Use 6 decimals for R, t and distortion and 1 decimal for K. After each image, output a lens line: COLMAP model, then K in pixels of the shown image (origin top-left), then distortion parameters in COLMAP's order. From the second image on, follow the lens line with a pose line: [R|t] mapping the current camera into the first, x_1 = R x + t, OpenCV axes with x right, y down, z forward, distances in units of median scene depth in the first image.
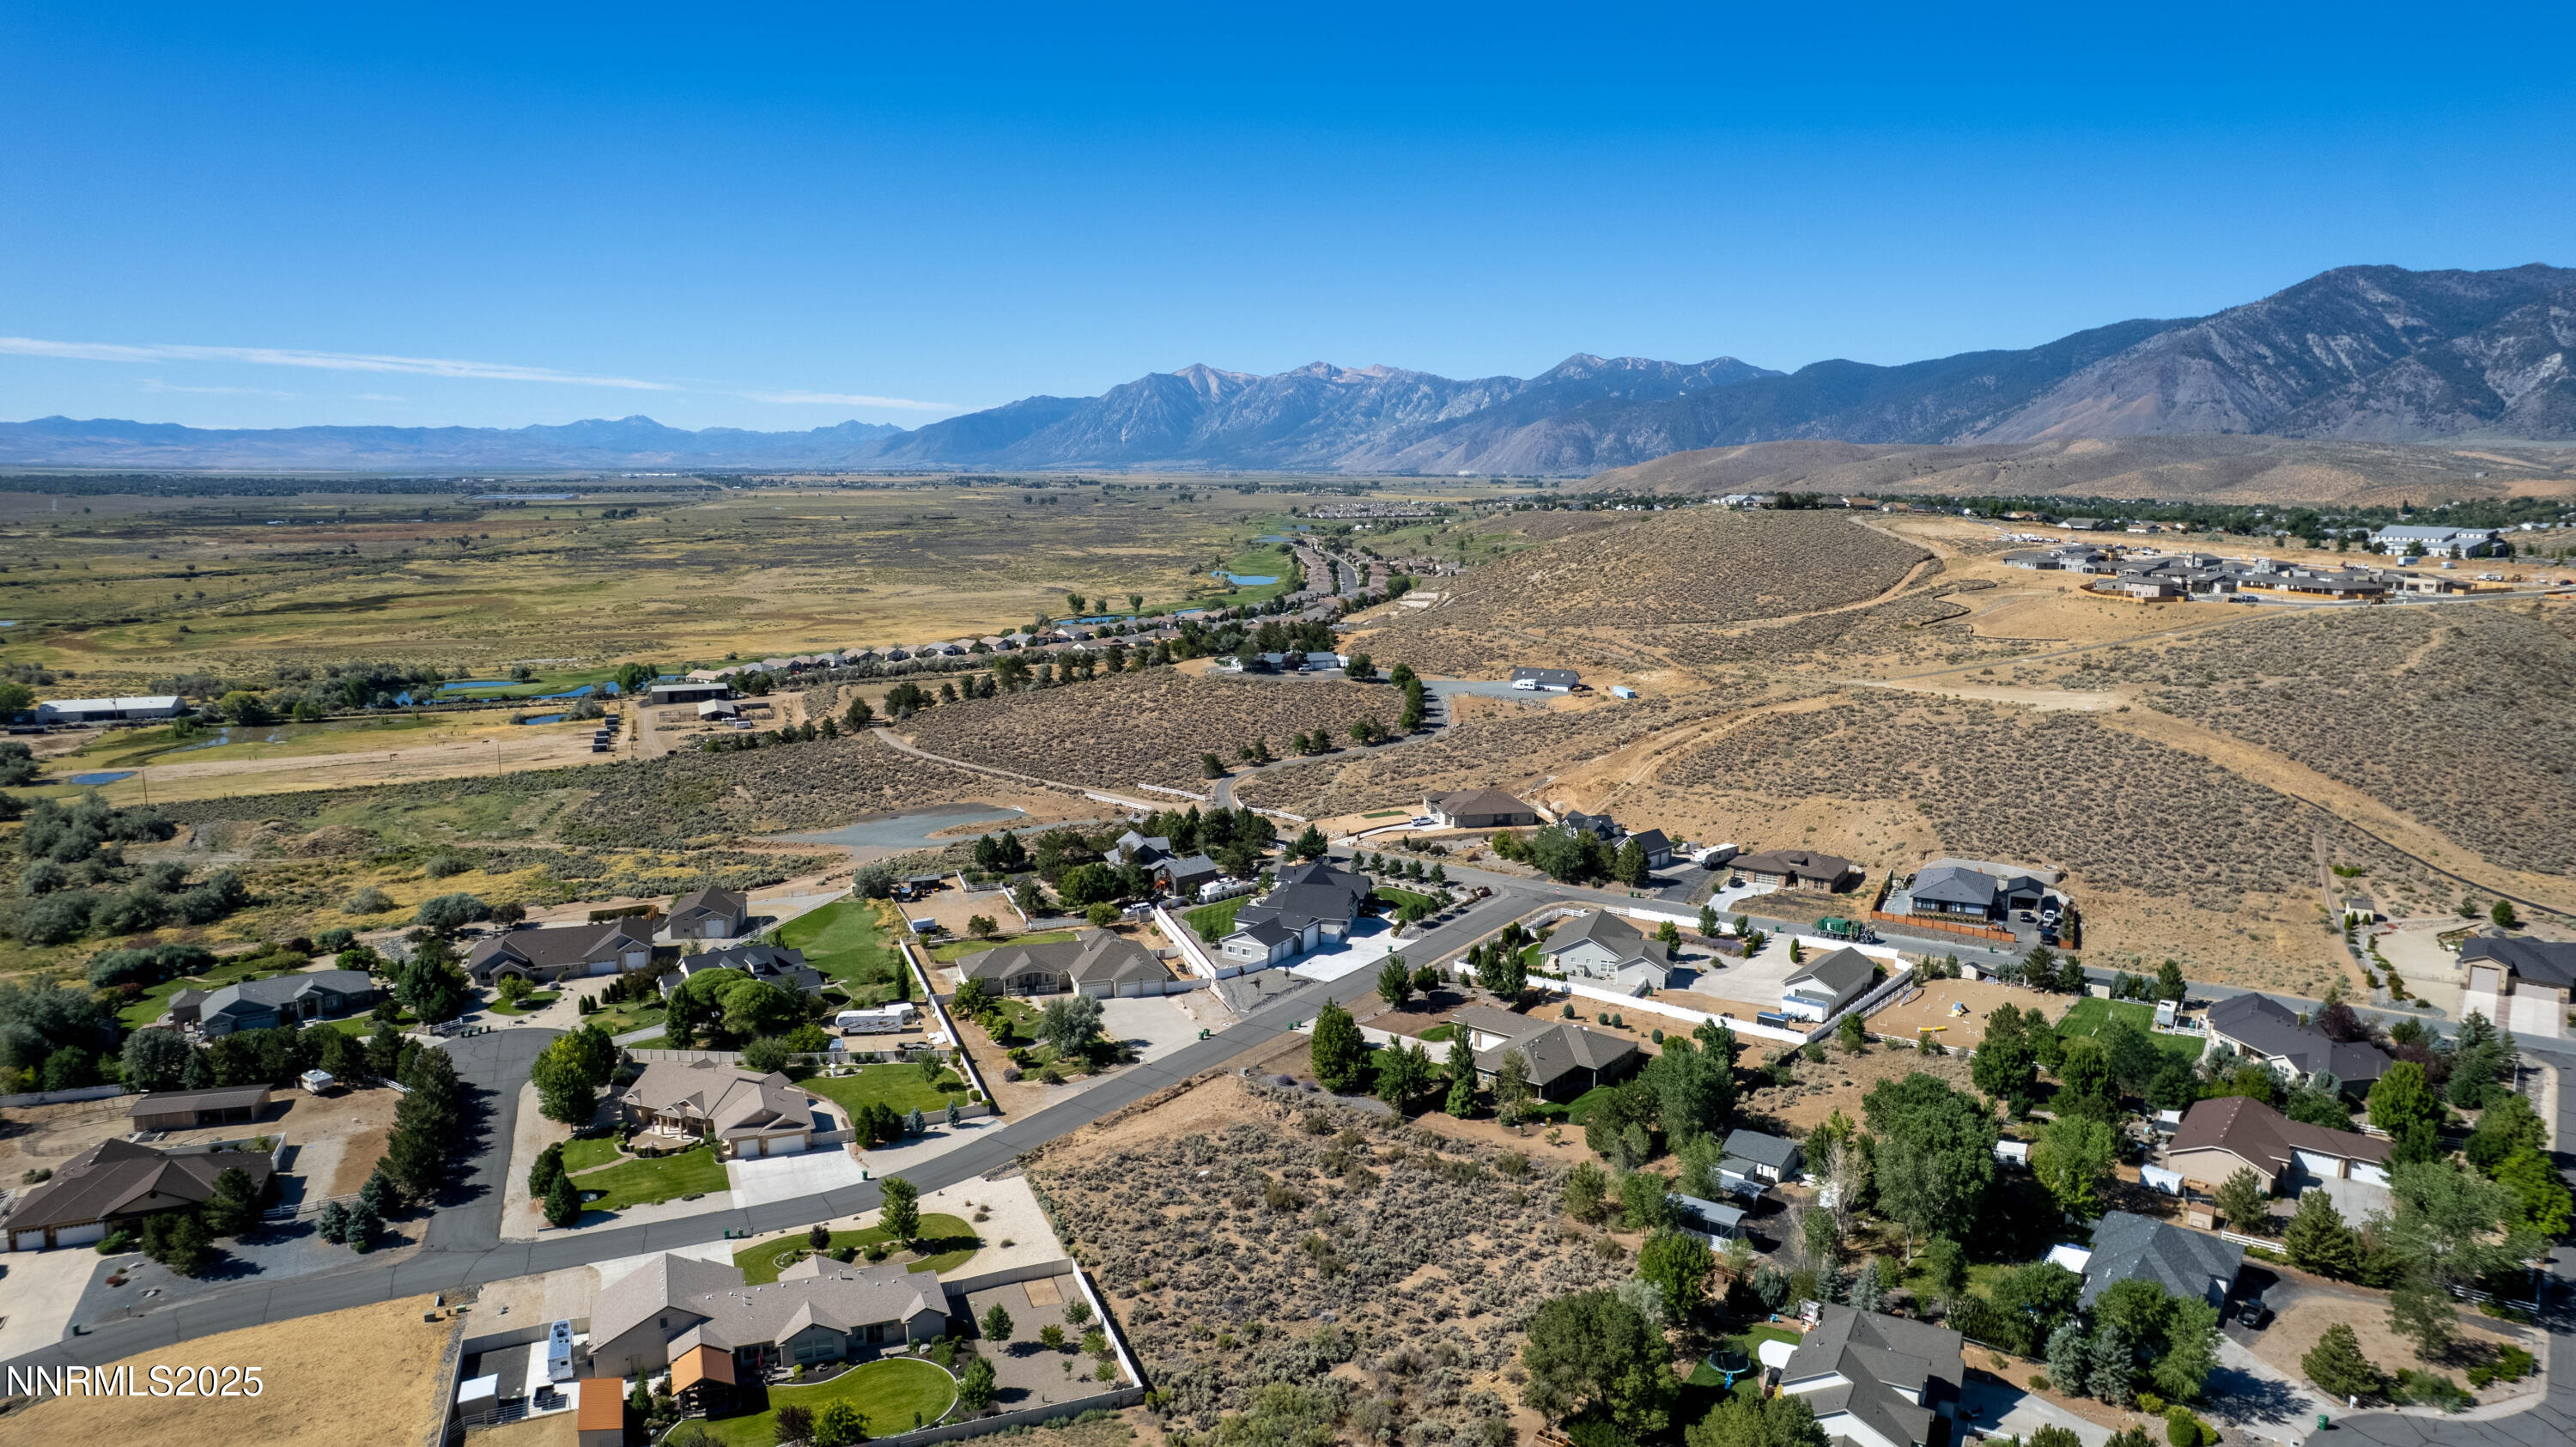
lens RADIAL K [[1649.9, 0, 1296.2], [0, 1649.9, 723.2], [0, 0, 1]] dist [-0.075371, 0.068617]
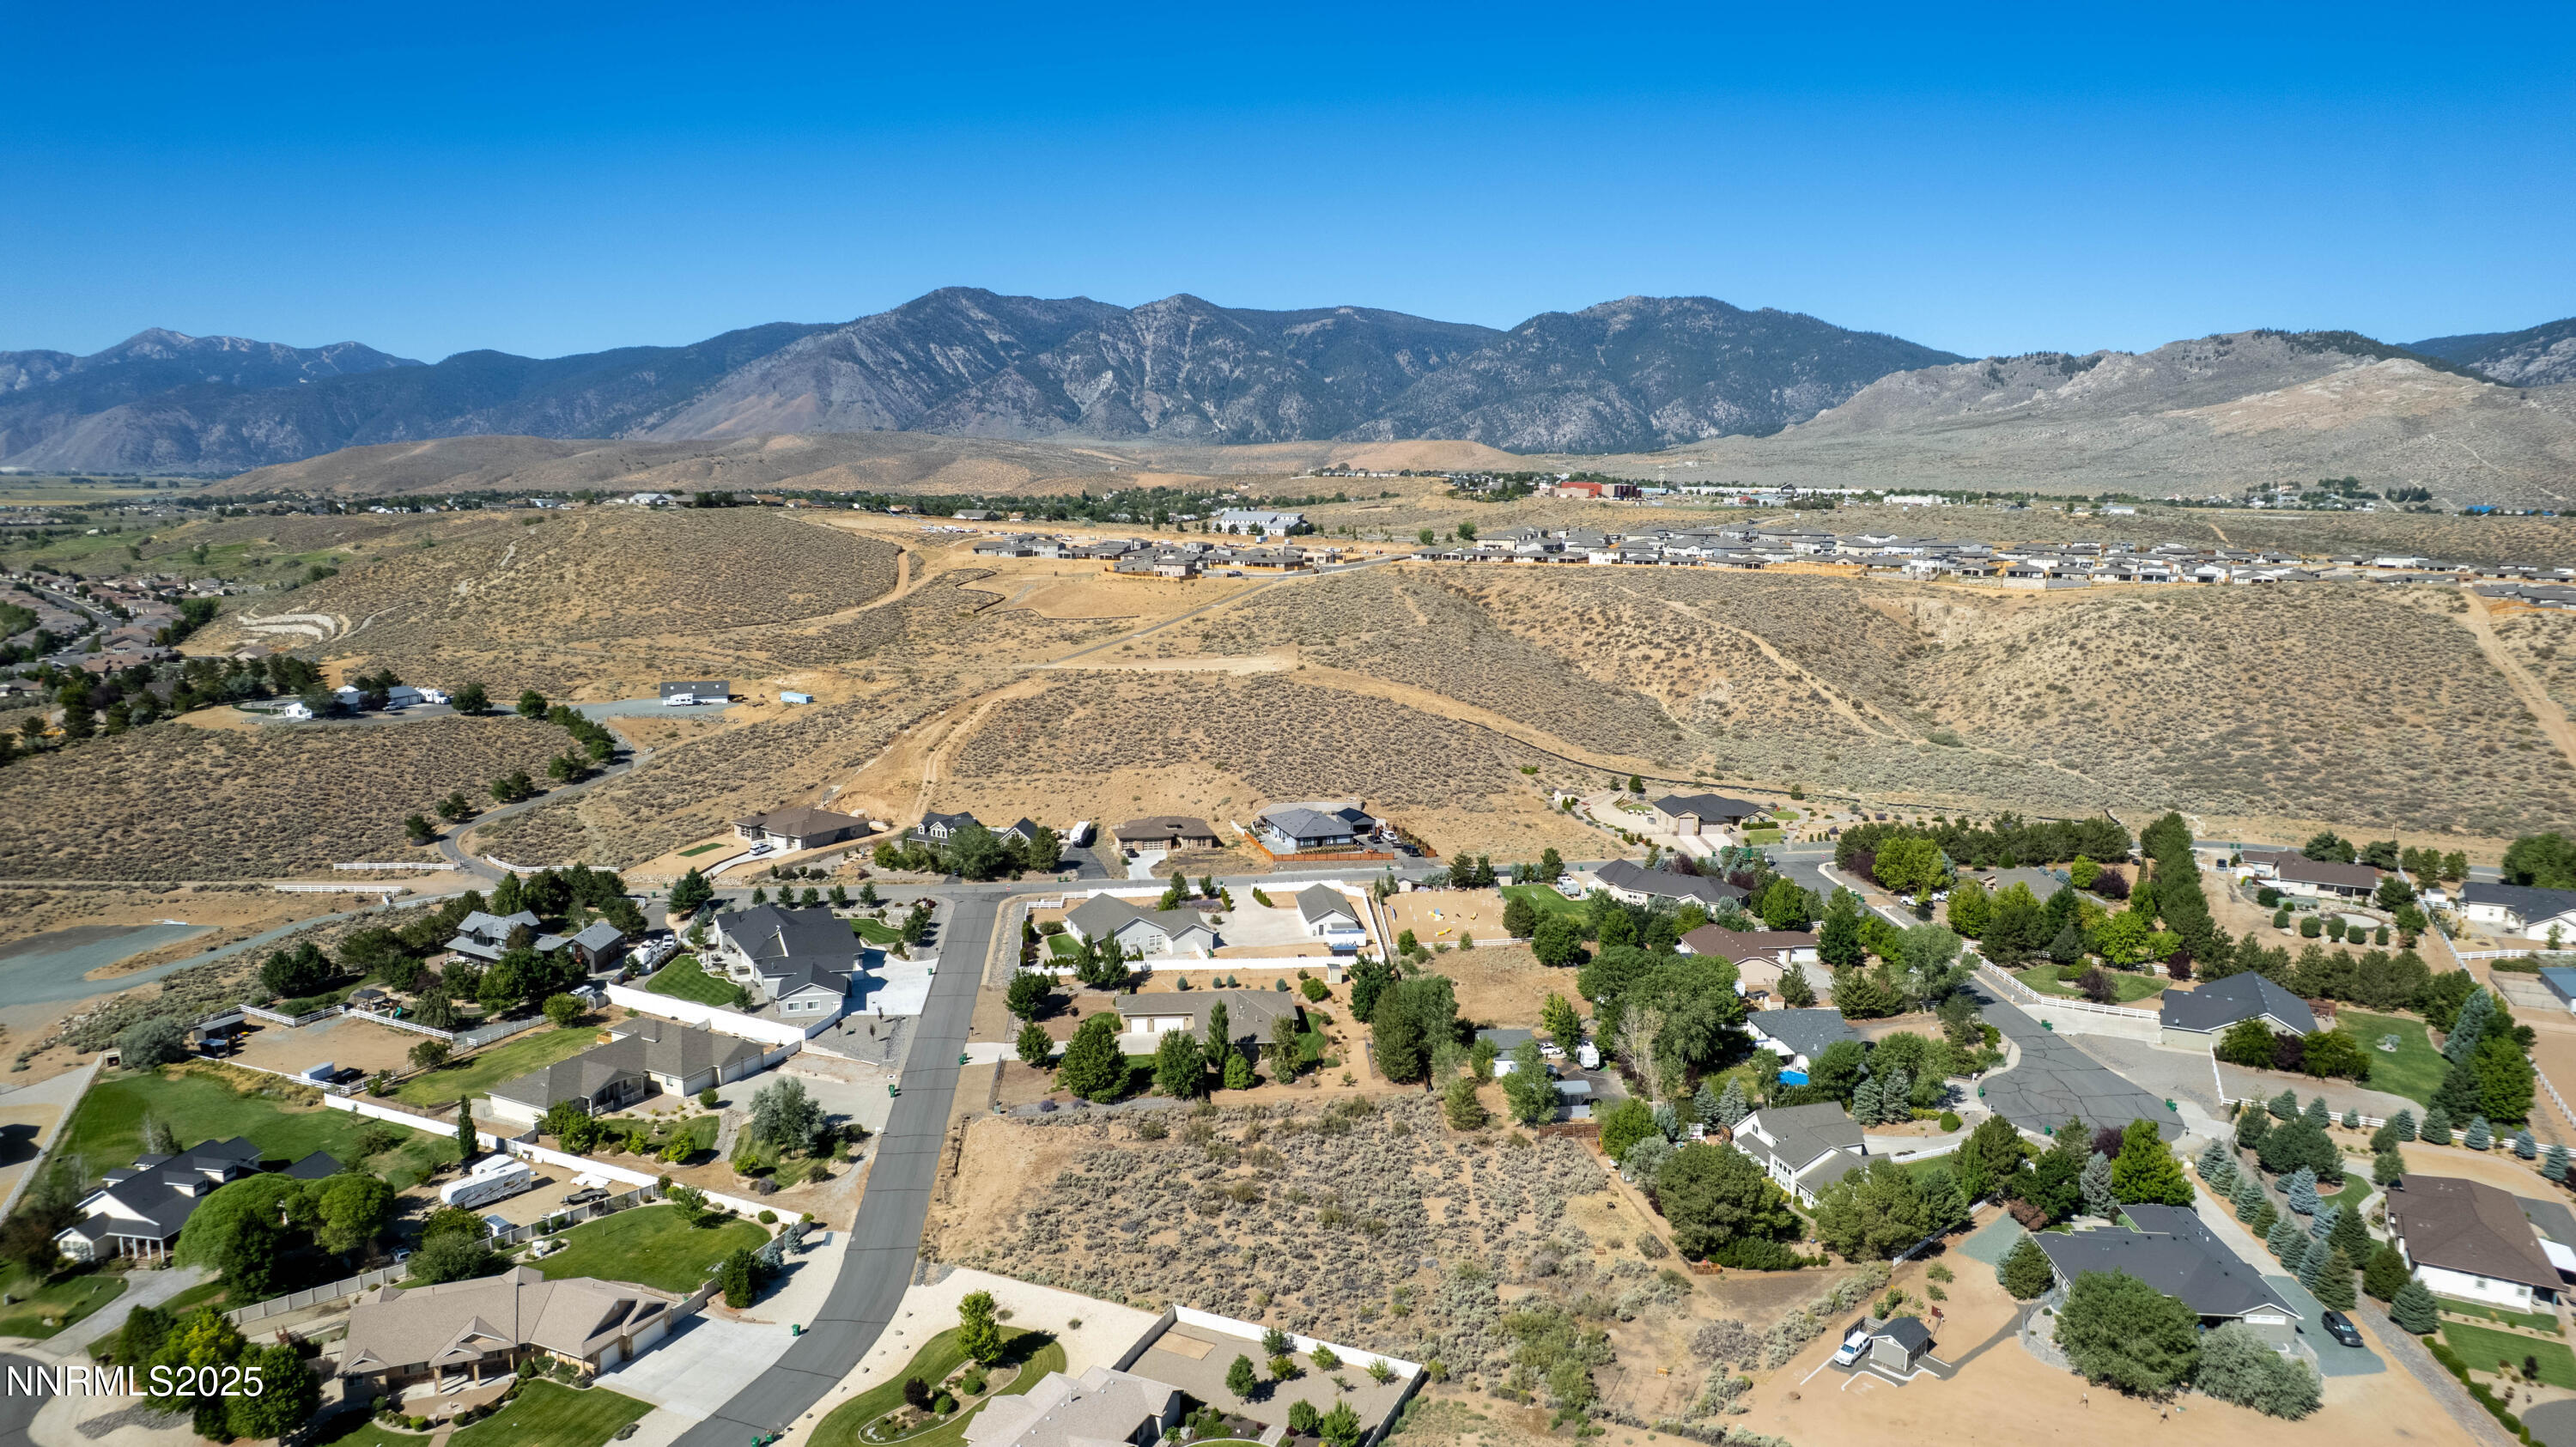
lens RADIAL K [[1649.9, 0, 1294.0], [0, 1649.9, 730.7], [0, 0, 1]] dist [-0.075371, 0.068617]
pose [[0.714750, -0.105913, 0.691314, -0.358151], [0.100791, 0.993747, 0.048039, -0.021938], [-0.692079, 0.035343, 0.720956, 0.128812]]
